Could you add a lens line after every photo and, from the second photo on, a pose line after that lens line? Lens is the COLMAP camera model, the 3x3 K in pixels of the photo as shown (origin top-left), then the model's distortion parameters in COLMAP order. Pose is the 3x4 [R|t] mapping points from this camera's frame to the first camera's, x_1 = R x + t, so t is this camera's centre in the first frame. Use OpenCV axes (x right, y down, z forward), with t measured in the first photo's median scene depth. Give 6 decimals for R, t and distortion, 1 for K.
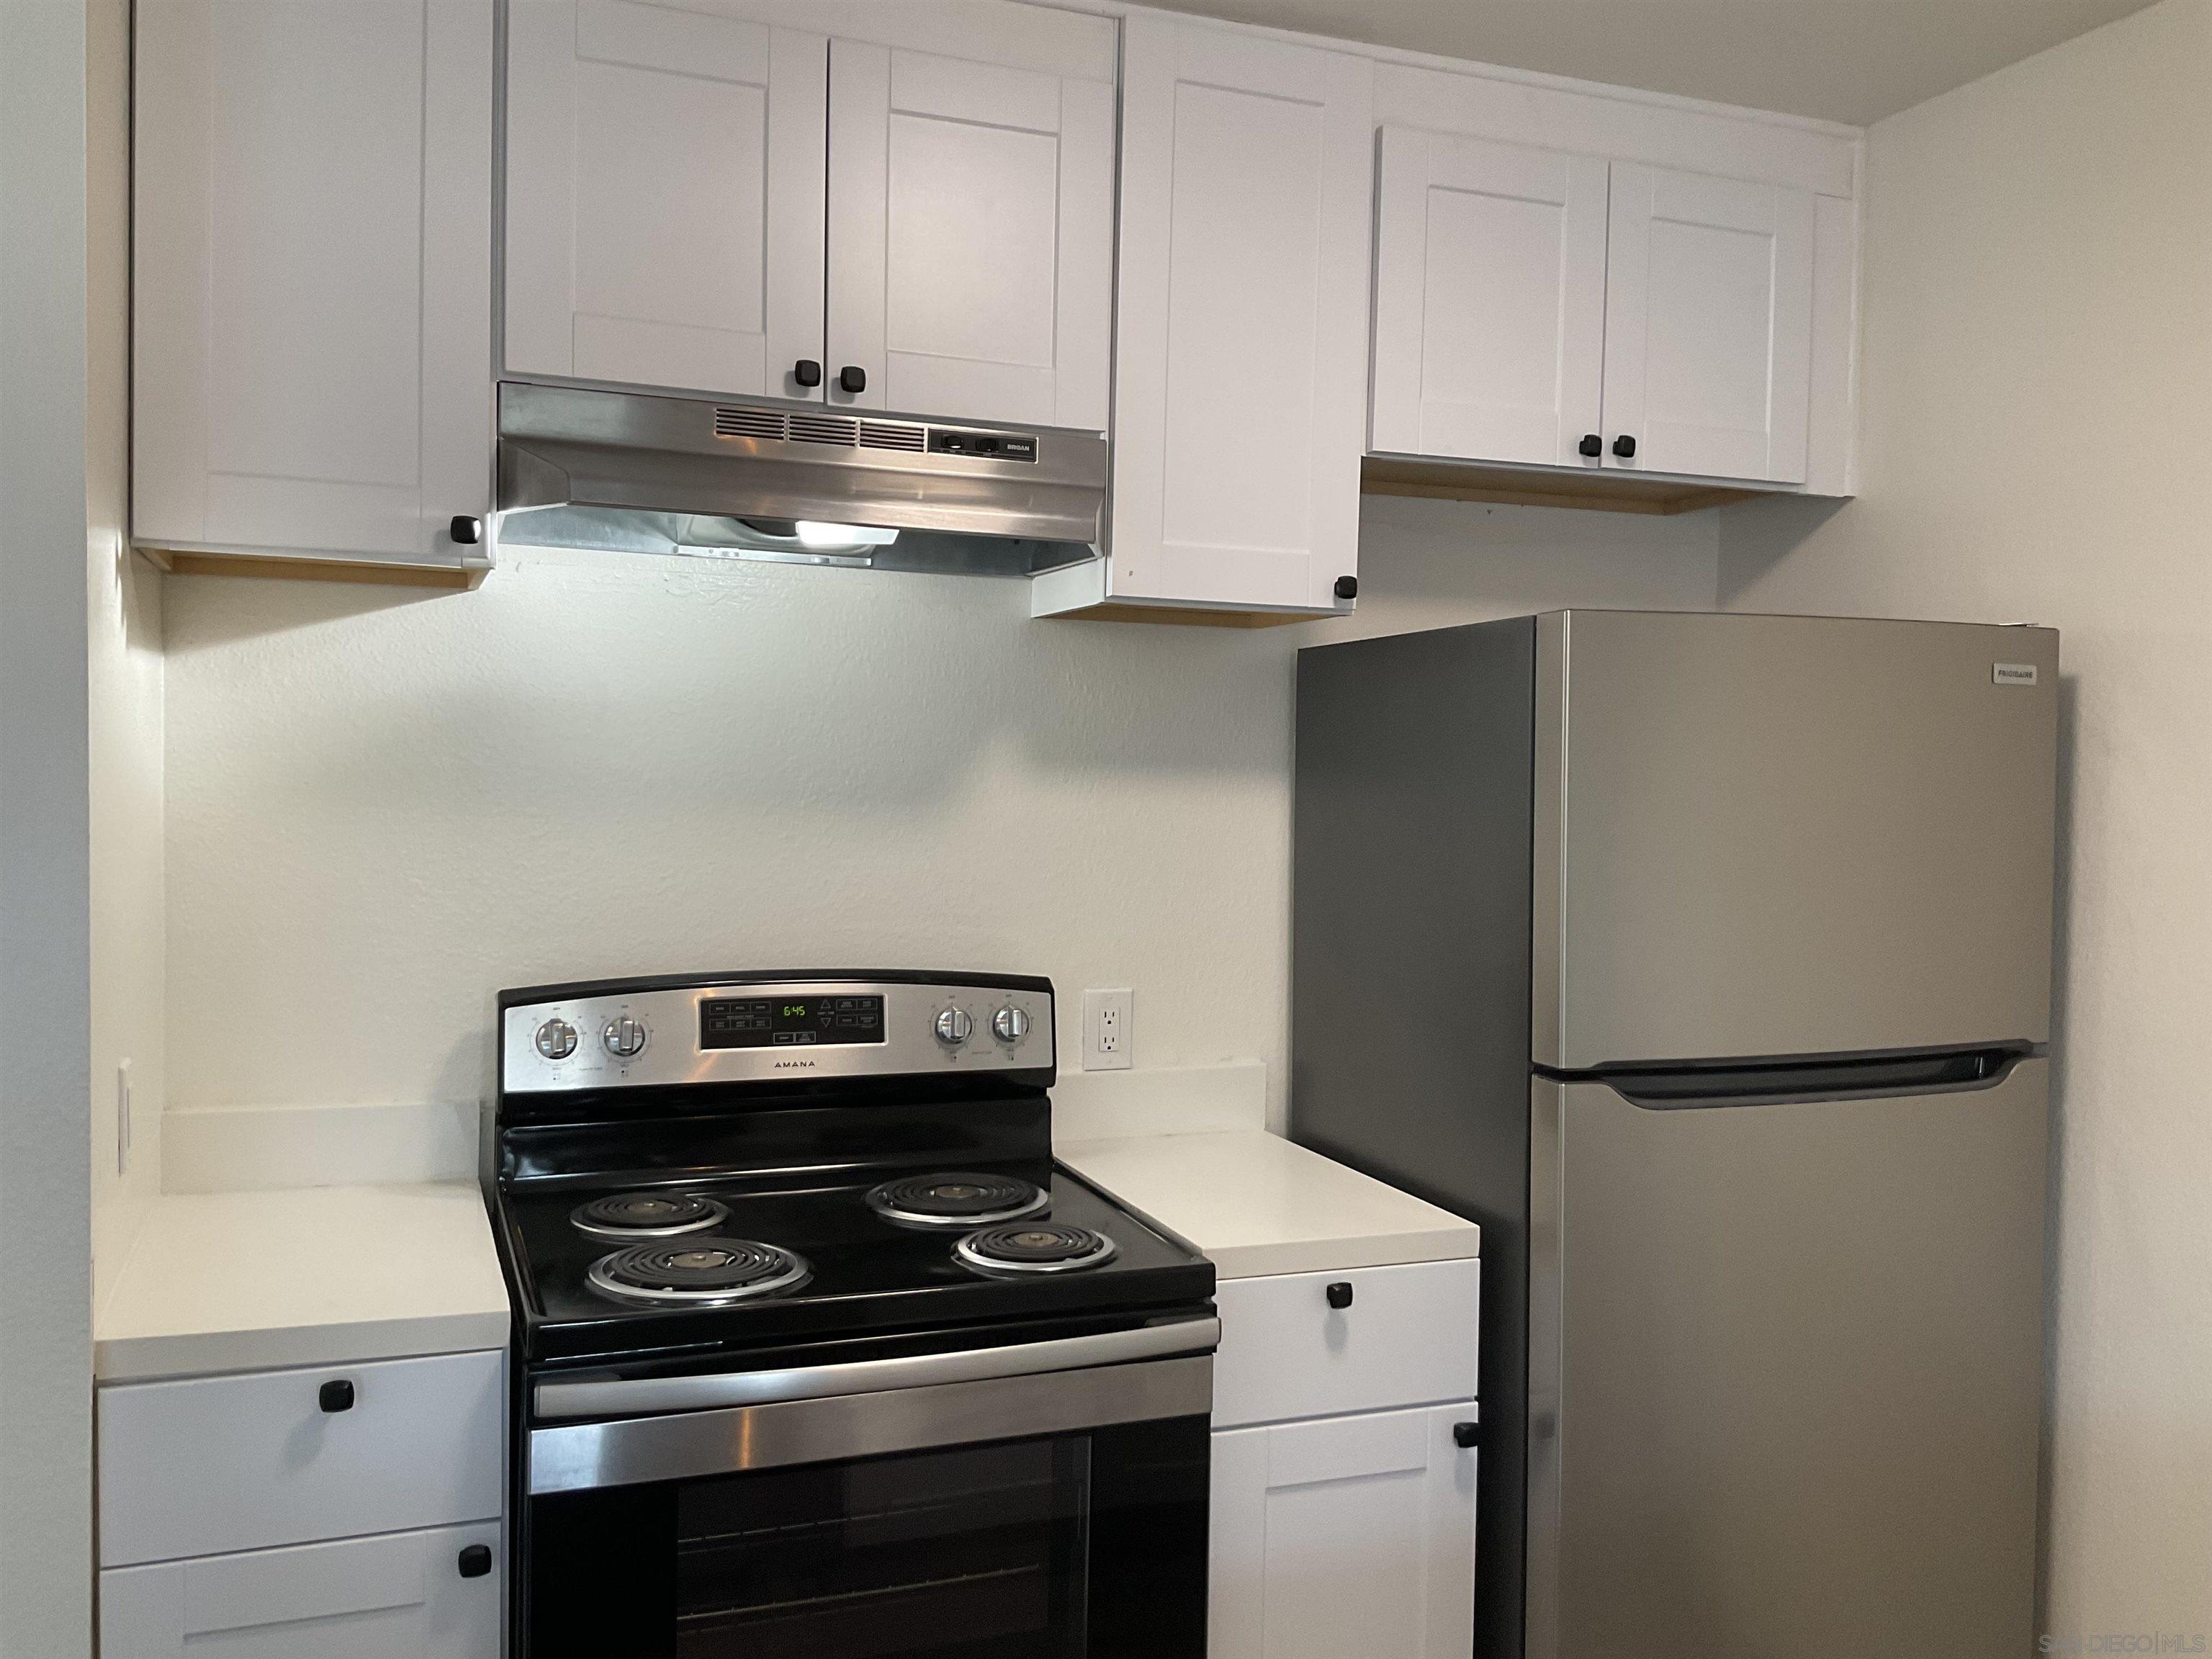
lens RADIAL K [[1834.2, 0, 1106.0], [0, 1834.2, 829.5], [0, 0, 1]] dist [0.103879, -0.198891]
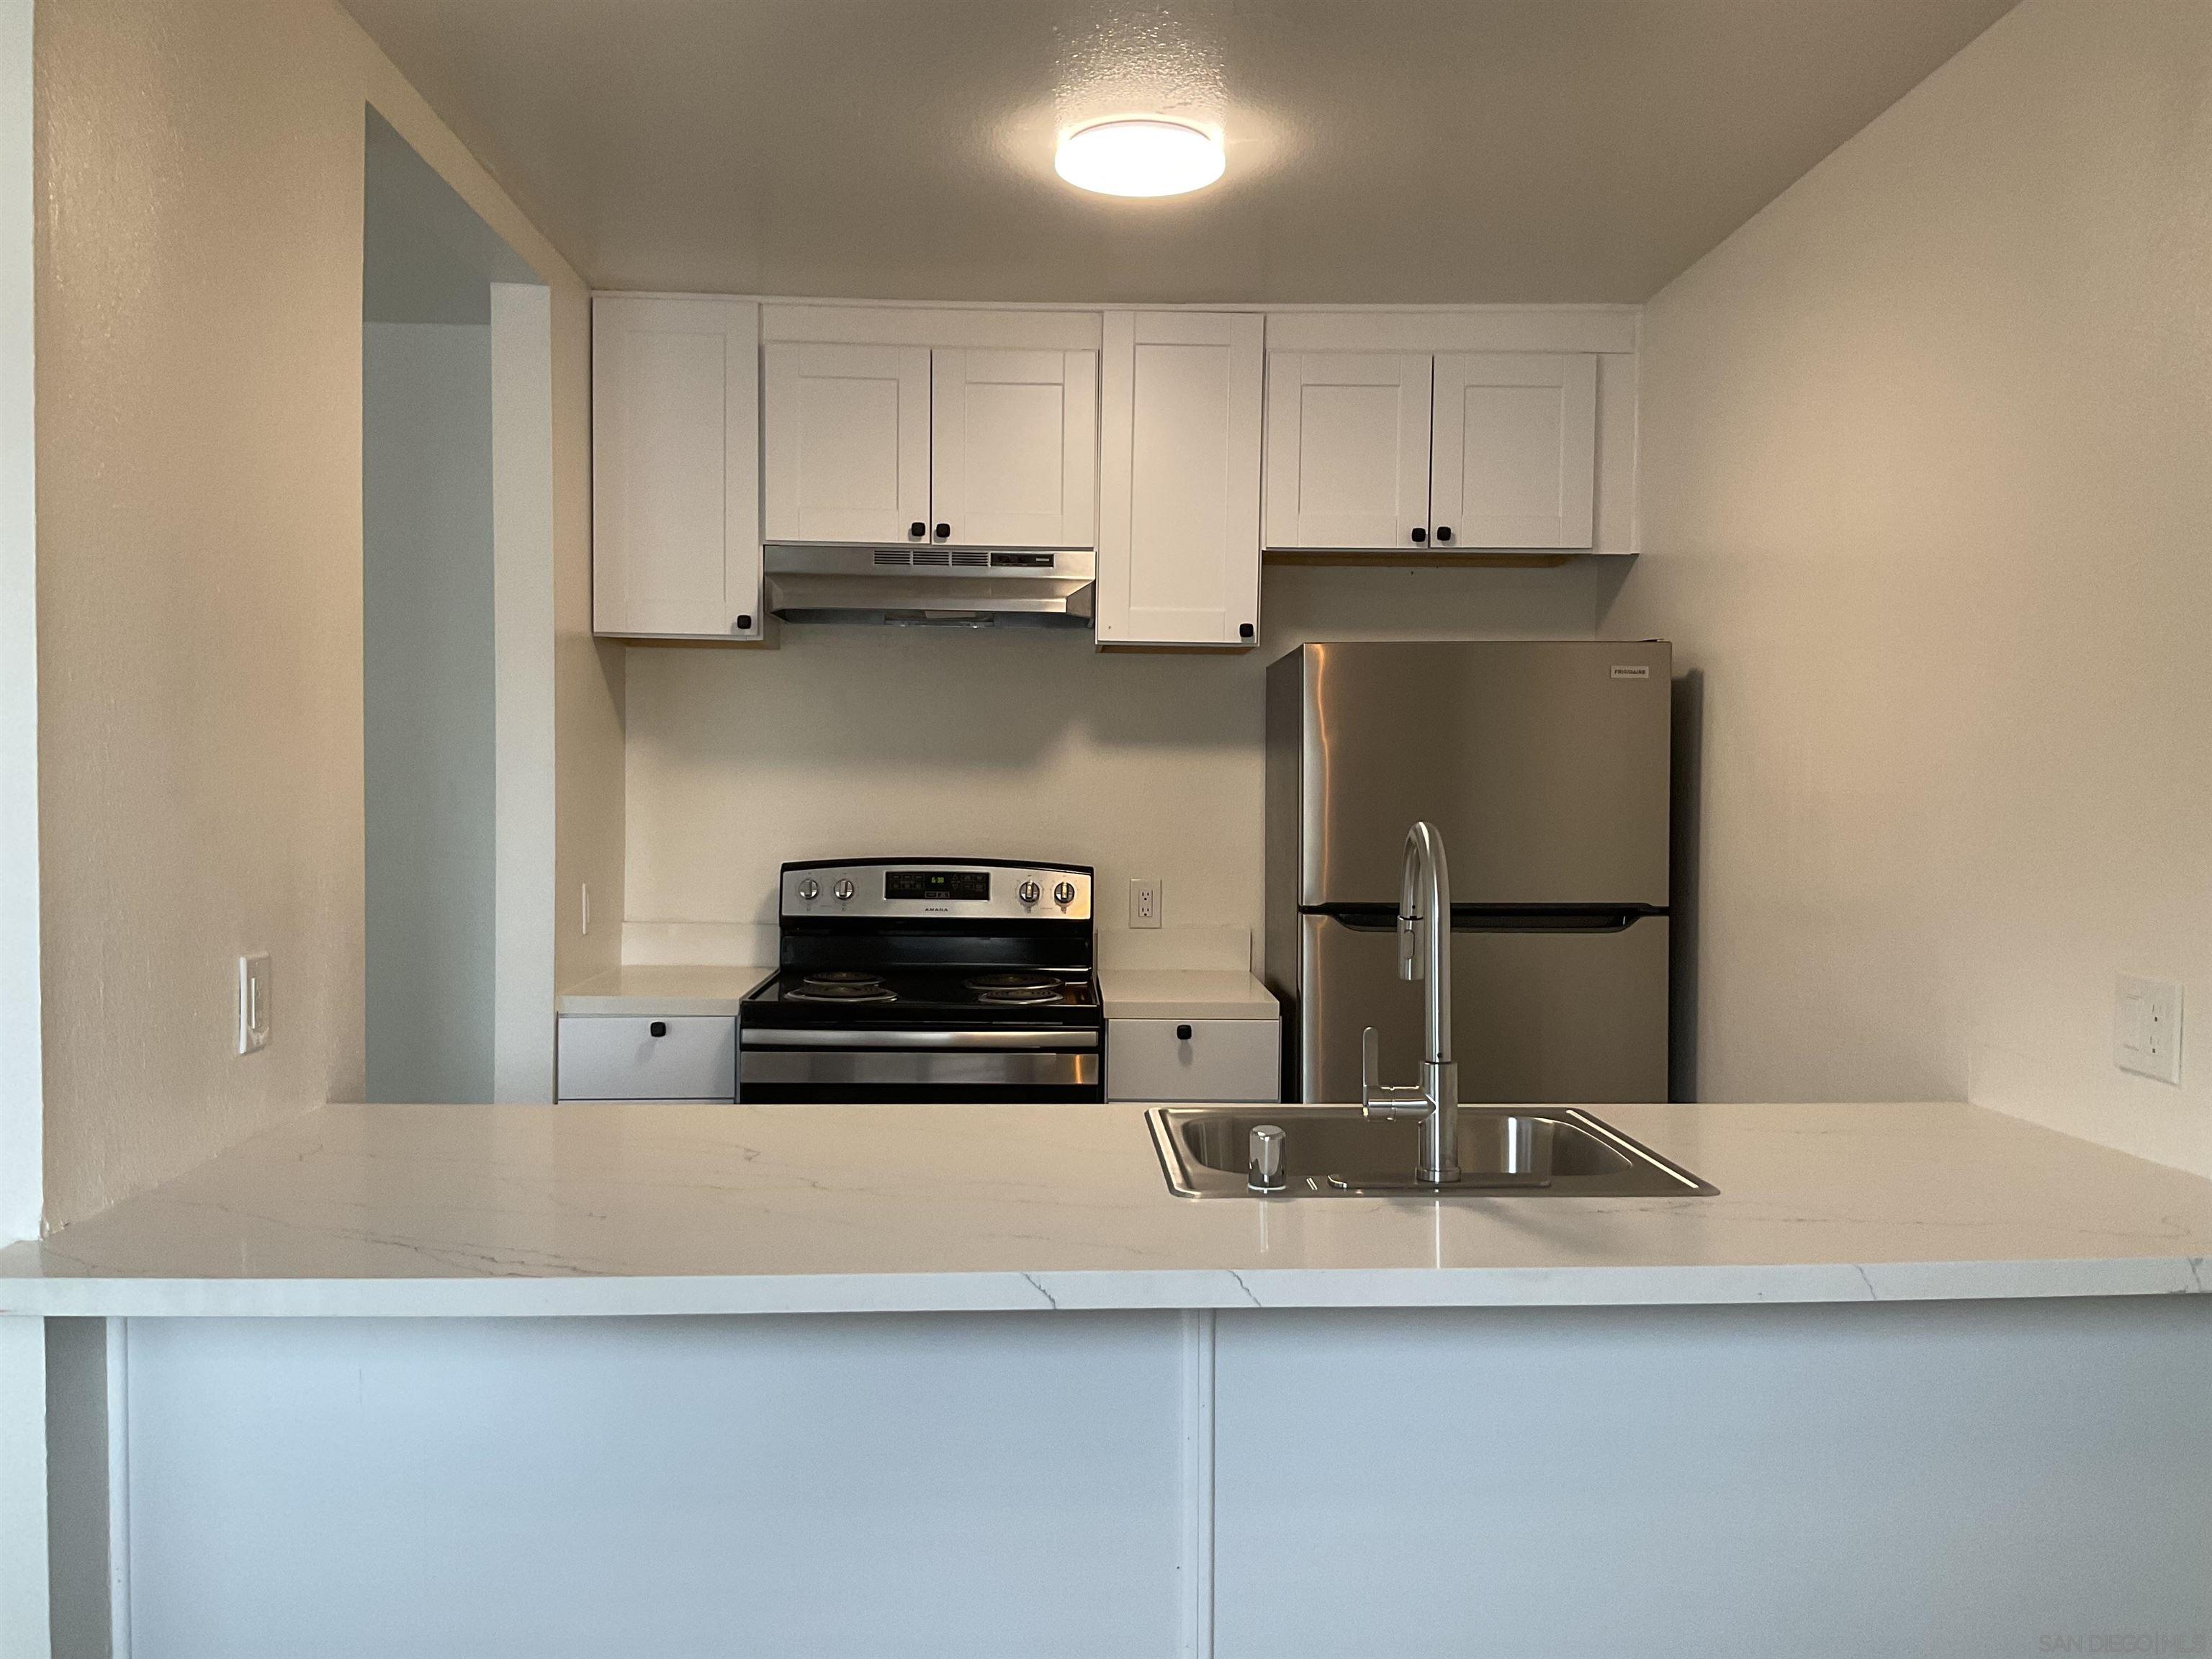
lens RADIAL K [[1839.0, 0, 1106.0], [0, 1839.0, 829.5], [0, 0, 1]] dist [0.128343, -0.190813]
pose [[0.944867, 0.000598, -0.327454, 0.558806], [-0.003695, 0.999954, -0.008836, 0.063897], [0.327434, 0.009559, 0.944826, -0.619091]]
